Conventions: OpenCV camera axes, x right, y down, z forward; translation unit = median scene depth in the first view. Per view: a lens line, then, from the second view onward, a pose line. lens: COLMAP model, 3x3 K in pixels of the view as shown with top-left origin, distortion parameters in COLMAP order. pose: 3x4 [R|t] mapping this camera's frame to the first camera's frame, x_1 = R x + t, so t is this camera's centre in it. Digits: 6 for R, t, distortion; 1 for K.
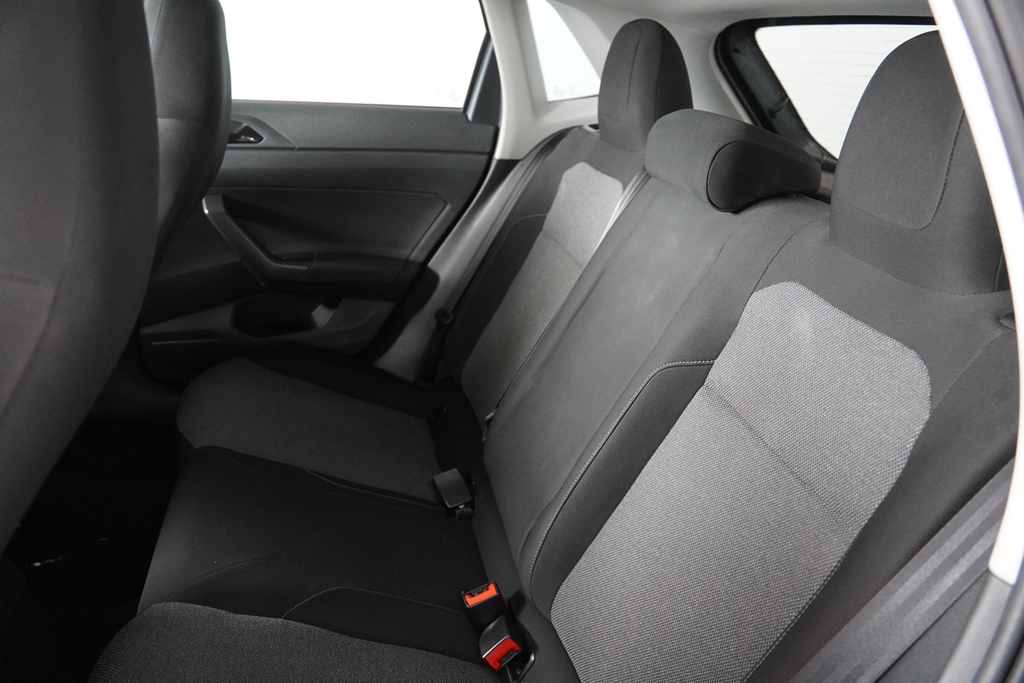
lens RADIAL K [[782.0, 0, 512.0], [0, 782.0, 341.5], [0, 0, 1]] dist [-0.127364, 0.116497]
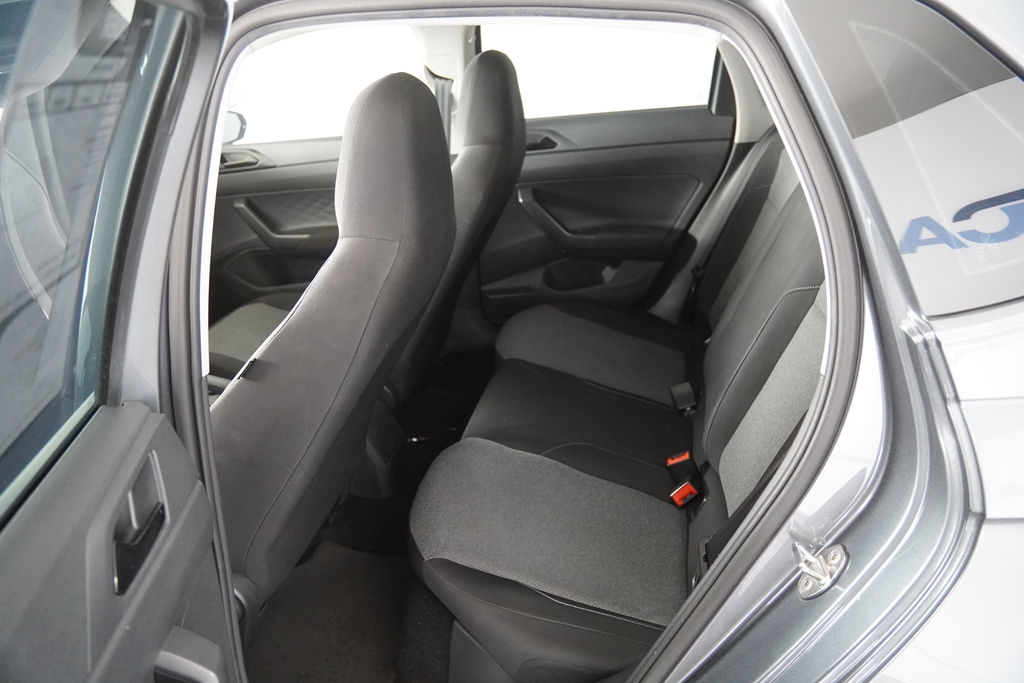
lens RADIAL K [[782.0, 0, 512.0], [0, 782.0, 341.5], [0, 0, 1]] dist [-0.127364, 0.116497]
pose [[0.894199, 0.006239, -0.447626, 0.214829], [0.006395, 0.999623, 0.026708, 0.047612], [0.447624, -0.026745, 0.893822, -0.272224]]
